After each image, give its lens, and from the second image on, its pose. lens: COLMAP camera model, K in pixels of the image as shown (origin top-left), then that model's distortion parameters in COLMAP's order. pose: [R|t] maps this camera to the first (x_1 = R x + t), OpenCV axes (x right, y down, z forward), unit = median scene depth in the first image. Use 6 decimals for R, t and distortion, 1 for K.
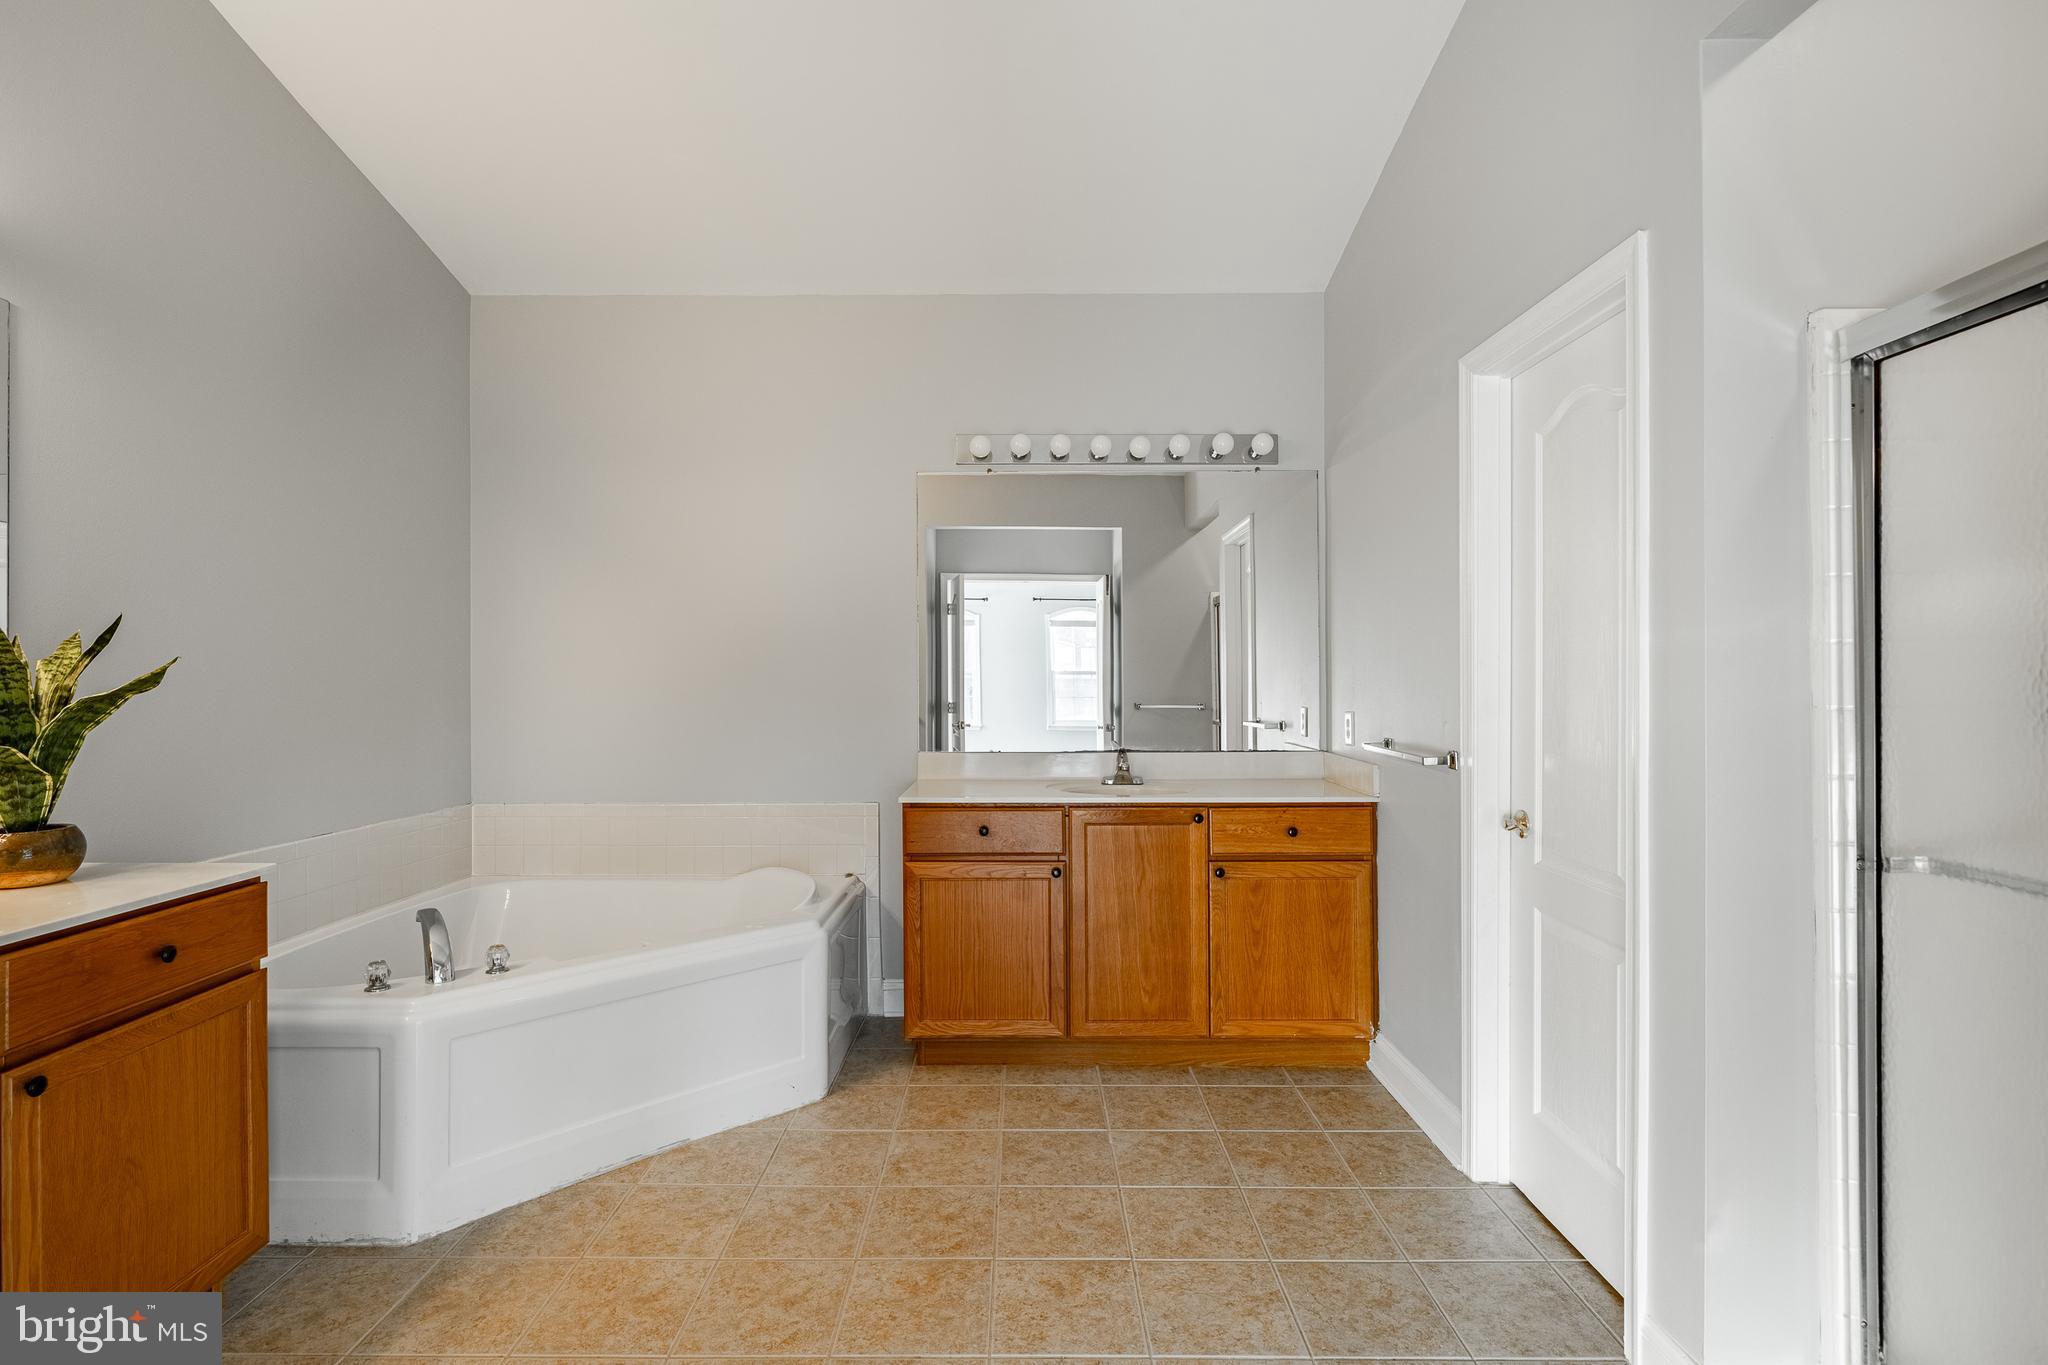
lens RADIAL K [[972.2, 0, 1017.5], [0, 972.2, 668.1], [0, 0, 1]] dist [0.000545, 0.000520]
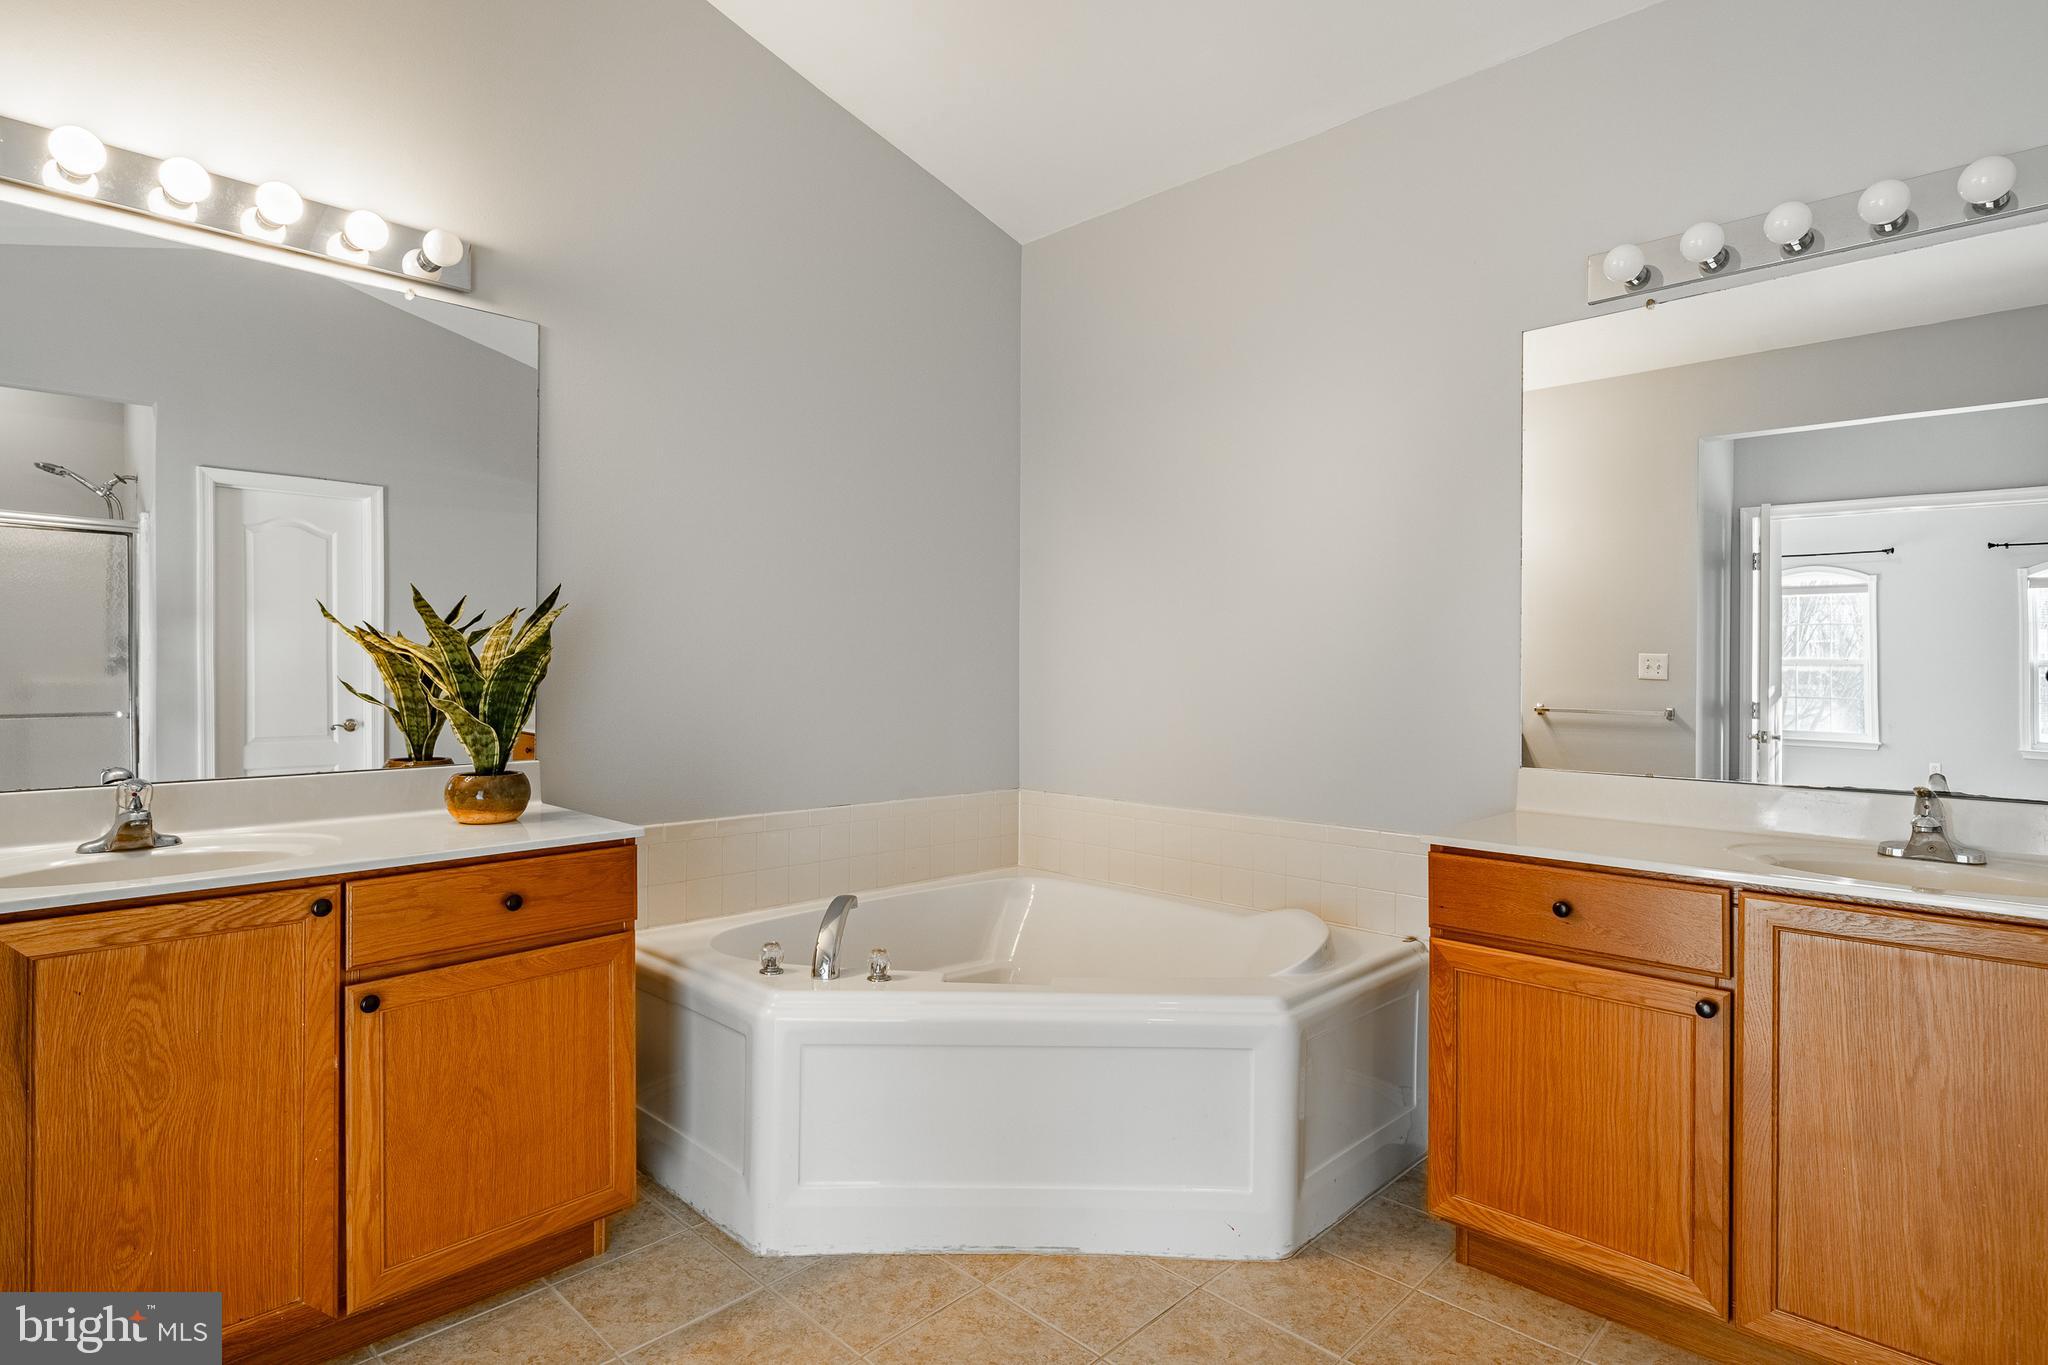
lens RADIAL K [[1050.1, 0, 1028.1], [0, 1050.1, 673.2], [0, 0, 1]] dist [-0.000060, -0.000618]
pose [[0.716324, 0.008042, -0.697722, 0.188515], [-0.000847, 0.999943, 0.010656, 0.021184], [0.697768, -0.007043, 0.716289, 0.351643]]
